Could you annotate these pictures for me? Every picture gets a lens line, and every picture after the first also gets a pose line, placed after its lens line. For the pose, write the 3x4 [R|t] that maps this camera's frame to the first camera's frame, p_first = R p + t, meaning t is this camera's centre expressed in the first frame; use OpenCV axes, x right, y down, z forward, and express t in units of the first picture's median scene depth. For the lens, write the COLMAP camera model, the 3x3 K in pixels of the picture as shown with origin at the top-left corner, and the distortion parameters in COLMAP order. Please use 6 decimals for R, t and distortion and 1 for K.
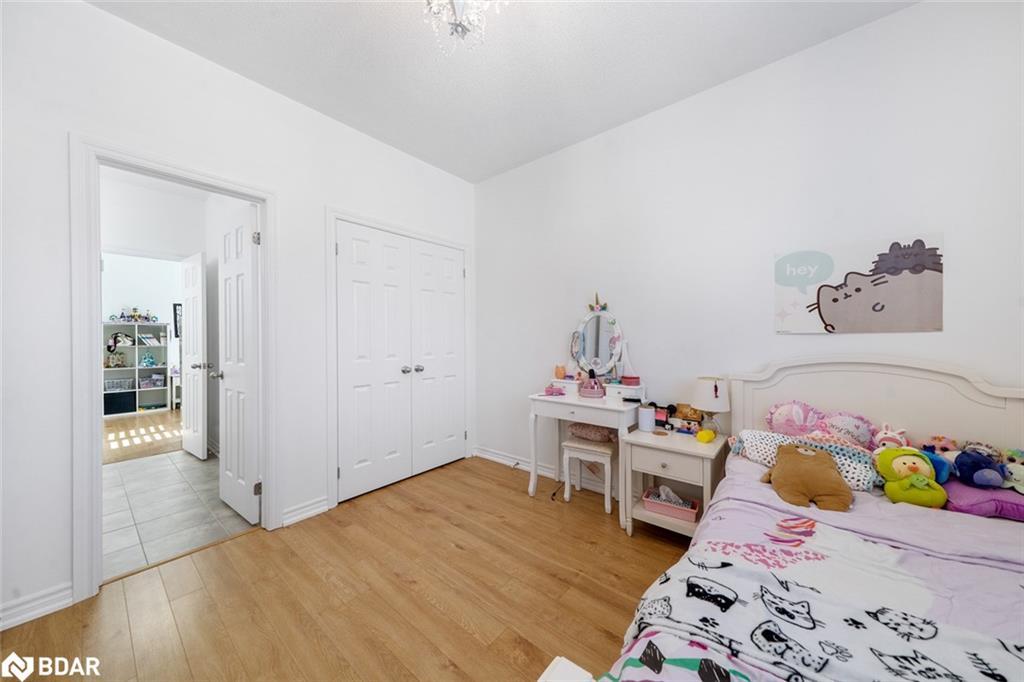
lens RADIAL K [[350.5, 0, 516.2], [0, 350.5, 342.6], [0, 0, 1]] dist [-0.000066, -0.000020]
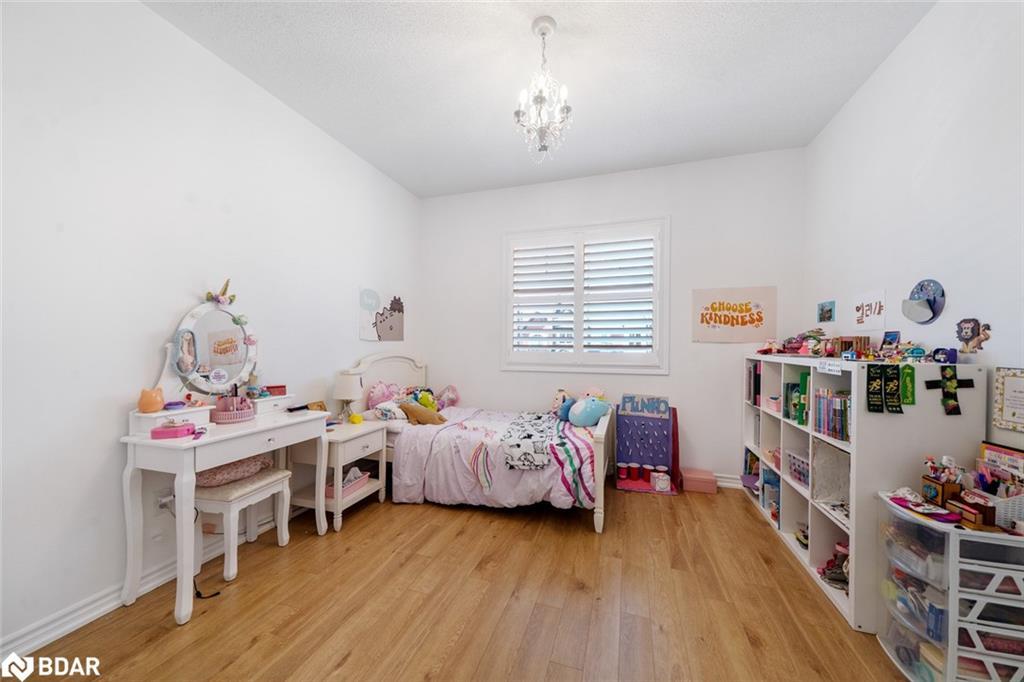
lens RADIAL K [[350.5, 0, 516.2], [0, 350.5, 342.6], [0, 0, 1]] dist [-0.000066, -0.000020]
pose [[-0.375621, 0.005355, 0.926758, -0.963308], [0.005465, 0.999979, -0.003563, -0.006722], [-0.926757, 0.003727, -0.375642, 1.018743]]
